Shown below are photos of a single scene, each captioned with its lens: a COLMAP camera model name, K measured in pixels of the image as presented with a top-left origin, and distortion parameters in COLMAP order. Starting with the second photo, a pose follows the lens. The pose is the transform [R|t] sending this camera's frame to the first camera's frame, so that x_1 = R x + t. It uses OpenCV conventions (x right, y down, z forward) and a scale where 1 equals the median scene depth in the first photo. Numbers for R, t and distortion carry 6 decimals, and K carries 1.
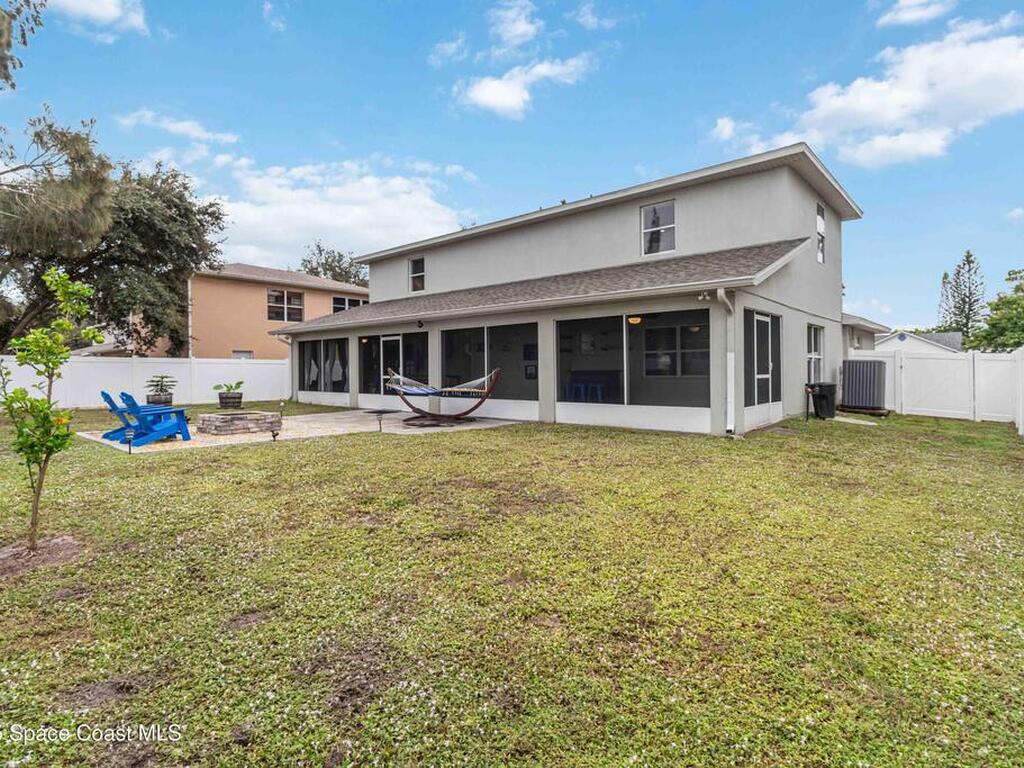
lens RADIAL K [[548.9, 0, 507.6], [0, 548.9, 368.1], [0, 0, 1]] dist [0.008896, 0.000555]
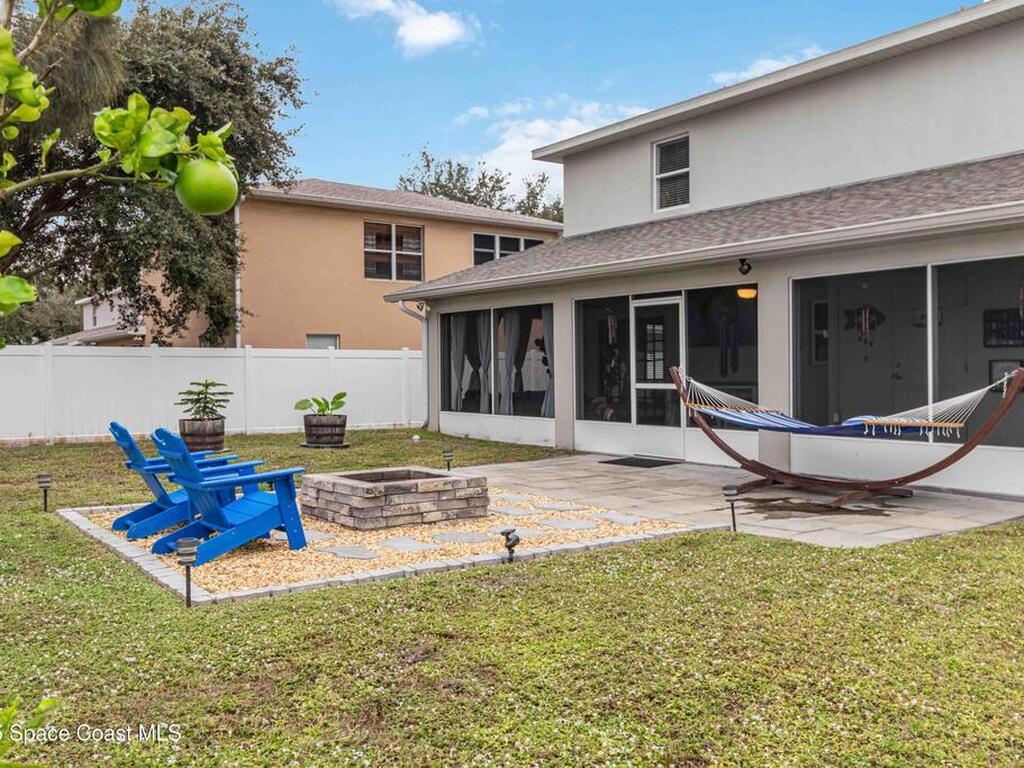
lens RADIAL K [[929.3, 0, 512.3], [0, 929.3, 361.8], [0, 0, 1]] dist [-0.003219, -0.005184]
pose [[0.977842, -0.003121, -0.209322, -0.142298], [0.002690, 0.999994, -0.002346, -0.001946], [0.209328, 0.001731, 0.977844, 0.181392]]
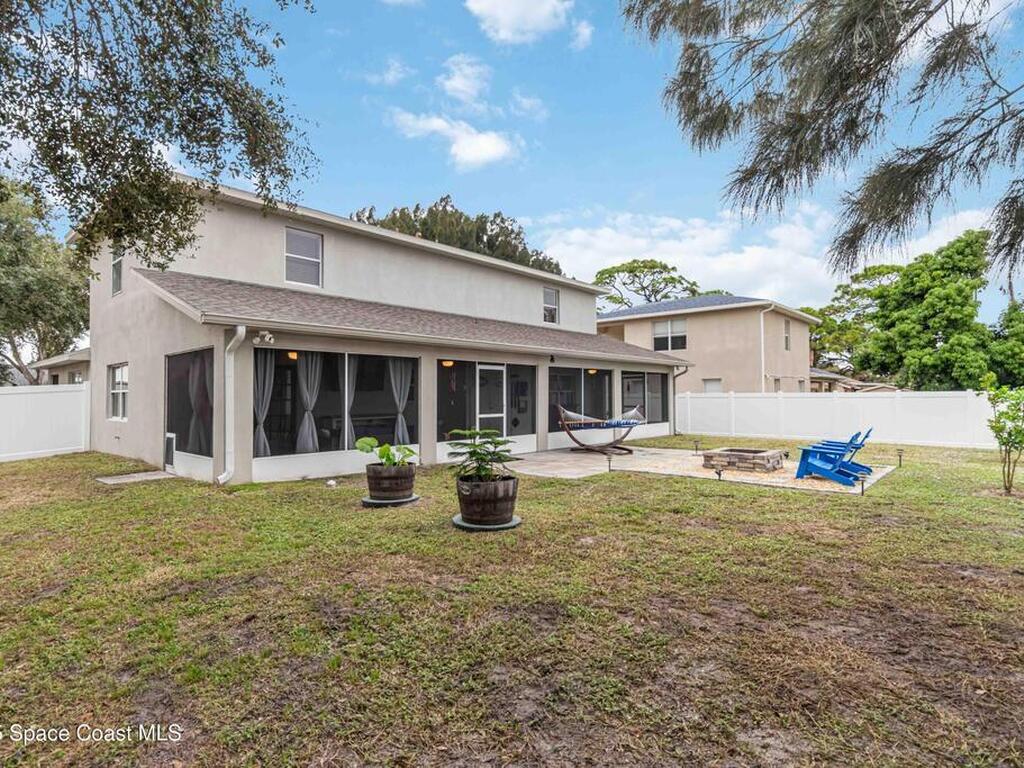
lens RADIAL K [[548.9, 0, 507.6], [0, 548.9, 368.1], [0, 0, 1]] dist [0.008896, 0.000555]
pose [[0.000673, 0.060081, 0.998193, -0.867764], [0.001213, 0.998193, -0.060082, -0.004057], [-0.999999, 0.001251, 0.000598, 0.829470]]
